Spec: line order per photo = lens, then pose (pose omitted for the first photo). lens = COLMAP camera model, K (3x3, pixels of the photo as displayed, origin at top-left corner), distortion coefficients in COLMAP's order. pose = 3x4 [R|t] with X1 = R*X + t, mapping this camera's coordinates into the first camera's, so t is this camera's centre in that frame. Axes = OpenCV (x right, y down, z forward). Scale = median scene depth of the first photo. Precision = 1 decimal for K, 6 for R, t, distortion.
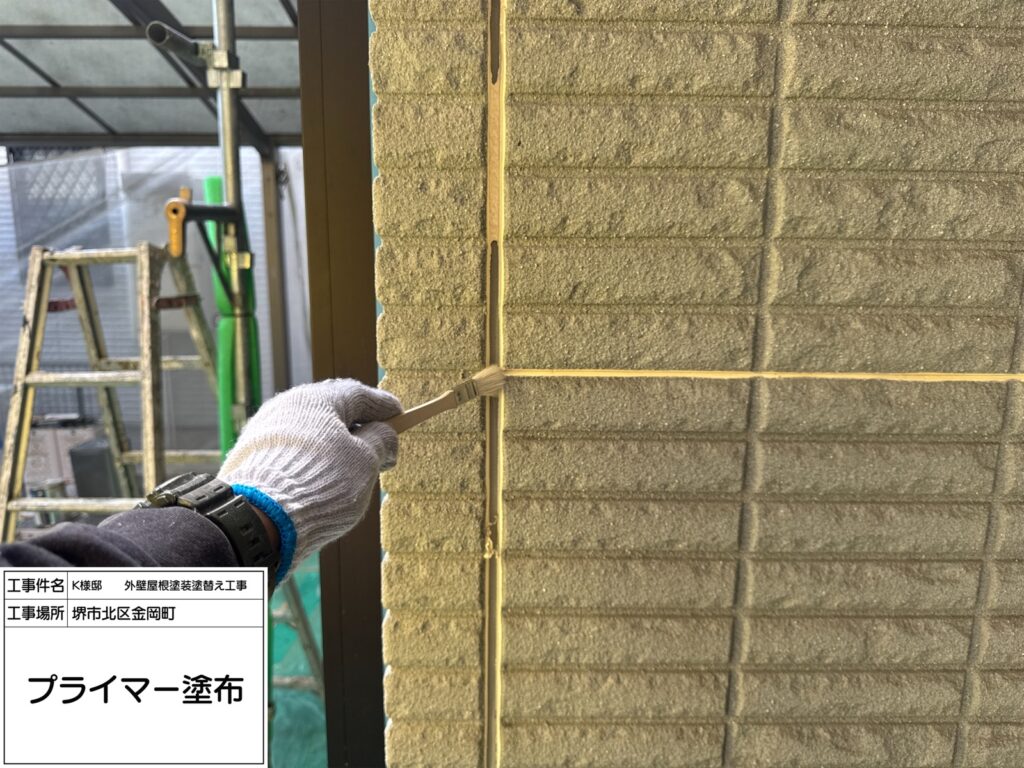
lens RADIAL K [[721.5, 0, 508.2], [0, 721.5, 381.9], [0, 0, 1]] dist [-0.014462, -0.006041]
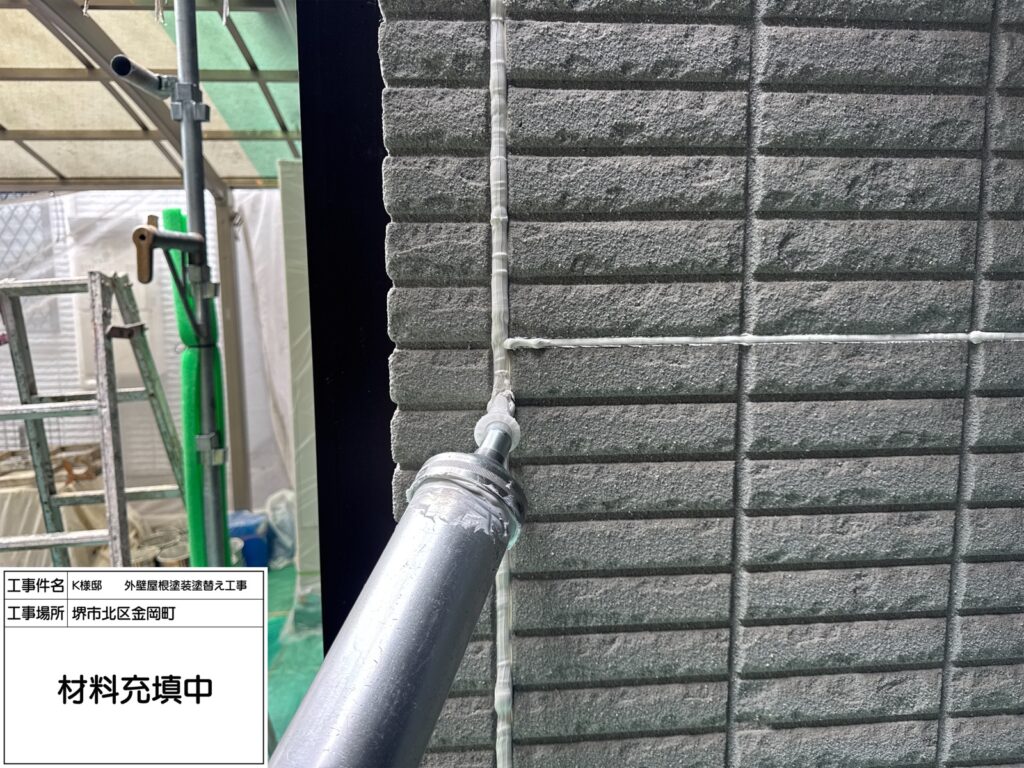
lens RADIAL K [[721.5, 0, 512.2], [0, 721.5, 384.0], [0, 0, 1]] dist [-0.014462, -0.006041]
pose [[0.997431, -0.027566, 0.066118, -0.071862], [0.031174, 0.998044, -0.054179, 0.101956], [-0.064495, 0.056101, 0.996340, -0.043879]]
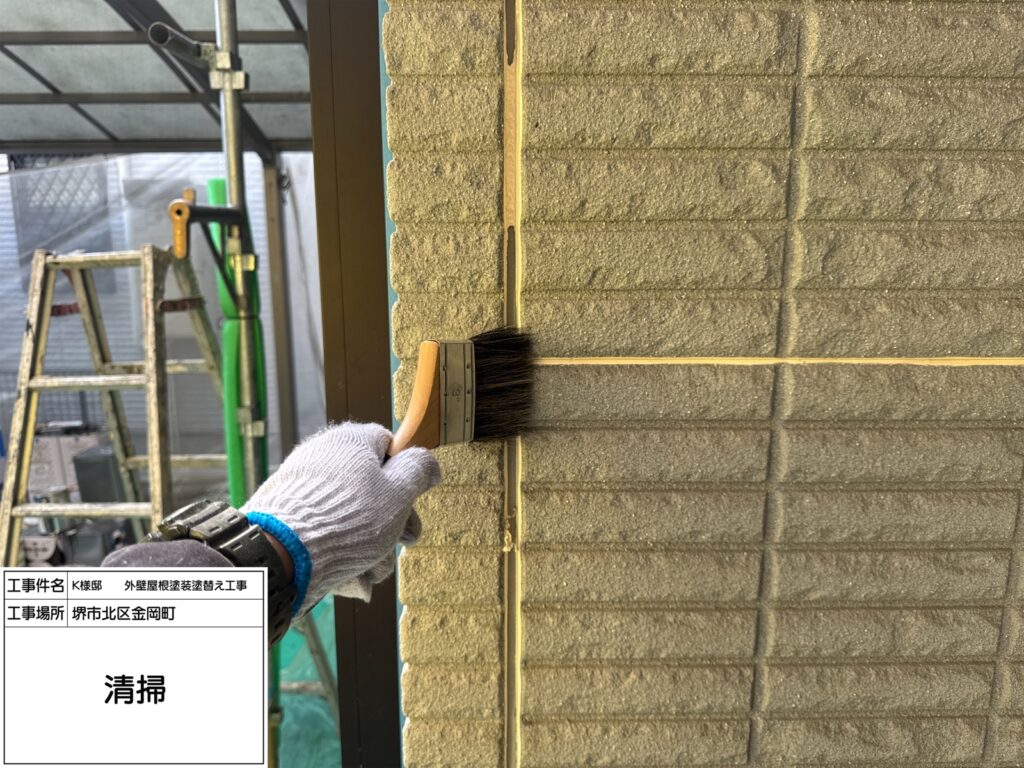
lens RADIAL K [[721.5, 0, 512.5], [0, 721.5, 383.3], [0, 0, 1]] dist [-0.014462, -0.006041]
pose [[0.999953, -0.009618, 0.001500, -0.020426], [0.009624, 0.999947, -0.003780, 0.020630], [-0.001464, 0.003794, 0.999992, 0.022412]]
